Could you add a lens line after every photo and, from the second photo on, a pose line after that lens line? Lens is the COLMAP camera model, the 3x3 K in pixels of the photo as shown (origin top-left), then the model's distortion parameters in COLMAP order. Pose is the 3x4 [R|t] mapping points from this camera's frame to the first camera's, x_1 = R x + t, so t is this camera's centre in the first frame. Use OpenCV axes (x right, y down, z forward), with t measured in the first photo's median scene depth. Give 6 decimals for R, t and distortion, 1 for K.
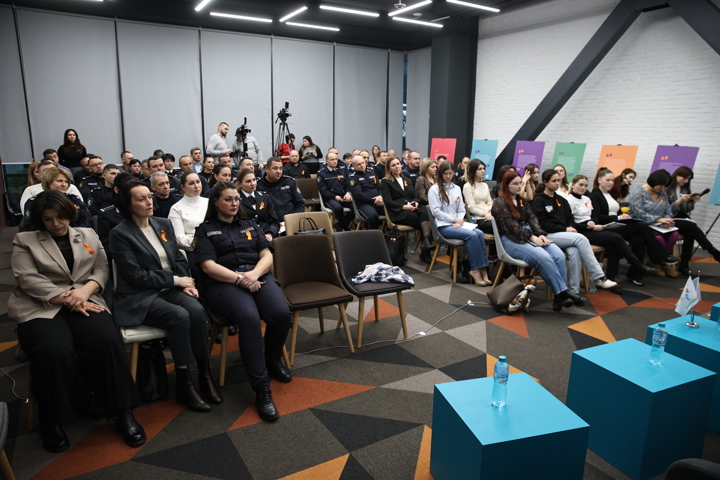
lens RADIAL K [[508.4, 0, 361.0], [0, 508.4, 241.7], [0, 0, 1]] dist [-0.120070, 0.054911]
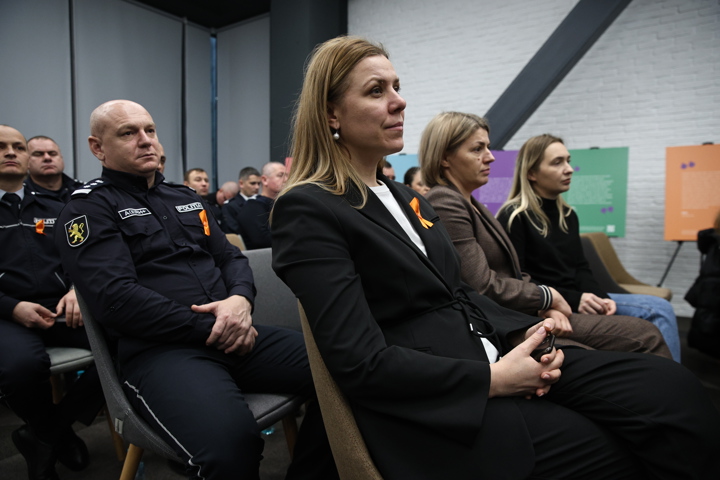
lens RADIAL K [[508.4, 0, 376.7], [0, 508.4, 227.0], [0, 0, 1]] dist [-0.120070, 0.054911]
pose [[0.898323, -0.026450, 0.438540, 0.001249], [0.100405, 0.984129, -0.146316, -0.076197], [-0.427710, 0.175471, 0.886721, 0.738602]]
